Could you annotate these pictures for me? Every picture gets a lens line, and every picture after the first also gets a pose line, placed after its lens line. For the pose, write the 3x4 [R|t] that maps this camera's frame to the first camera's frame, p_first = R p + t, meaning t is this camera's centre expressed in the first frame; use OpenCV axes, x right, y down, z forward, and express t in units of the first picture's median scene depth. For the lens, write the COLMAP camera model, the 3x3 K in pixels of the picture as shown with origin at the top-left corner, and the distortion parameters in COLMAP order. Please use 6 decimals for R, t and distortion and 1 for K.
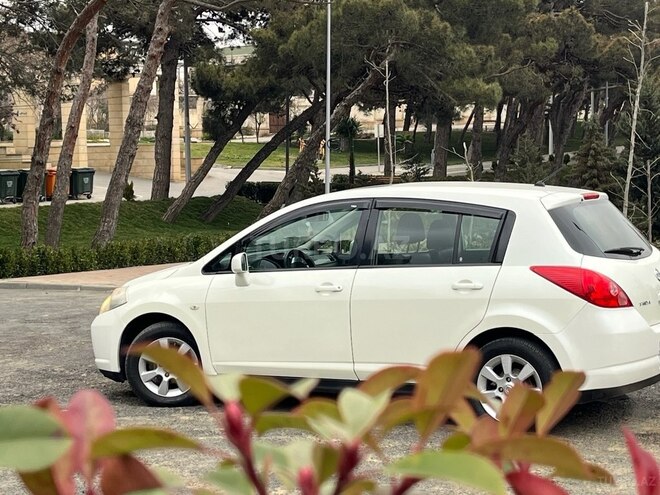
lens RADIAL K [[1353.3, 0, 330.0], [0, 1353.3, 247.5], [0, 0, 1]] dist [0.127873, -0.096579]
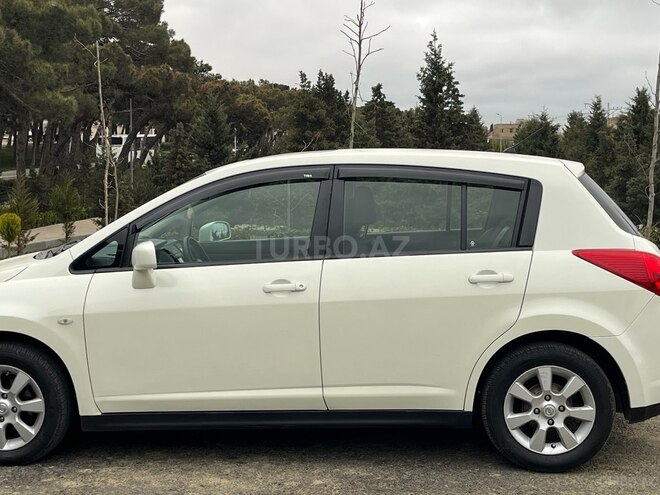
lens RADIAL K [[1353.3, 0, 330.0], [0, 1353.3, 247.5], [0, 0, 1]] dist [0.127873, -0.096579]
pose [[0.907709, -0.010450, 0.419471, -0.286574], [0.015938, 0.999827, -0.009581, 0.016277], [-0.419298, 0.015382, 0.907718, 0.329250]]
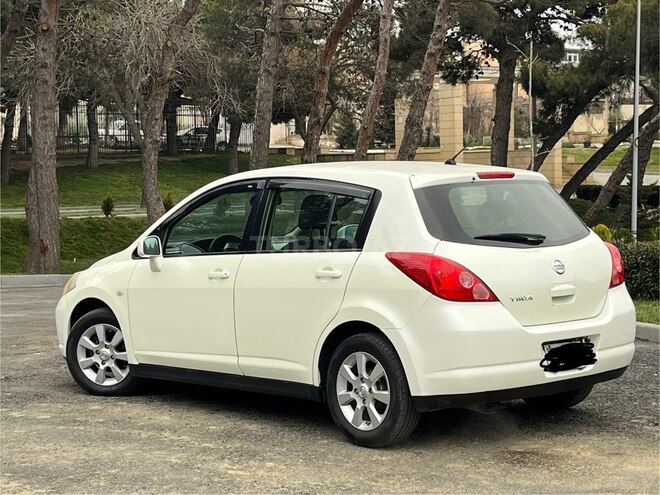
lens RADIAL K [[1353.3, 0, 330.0], [0, 1353.3, 247.5], [0, 0, 1]] dist [0.127873, -0.096579]
pose [[0.947681, 0.016870, -0.318772, 0.368521], [-0.018980, 0.999814, -0.003514, 0.013483], [0.318653, 0.009380, 0.947825, 0.147359]]
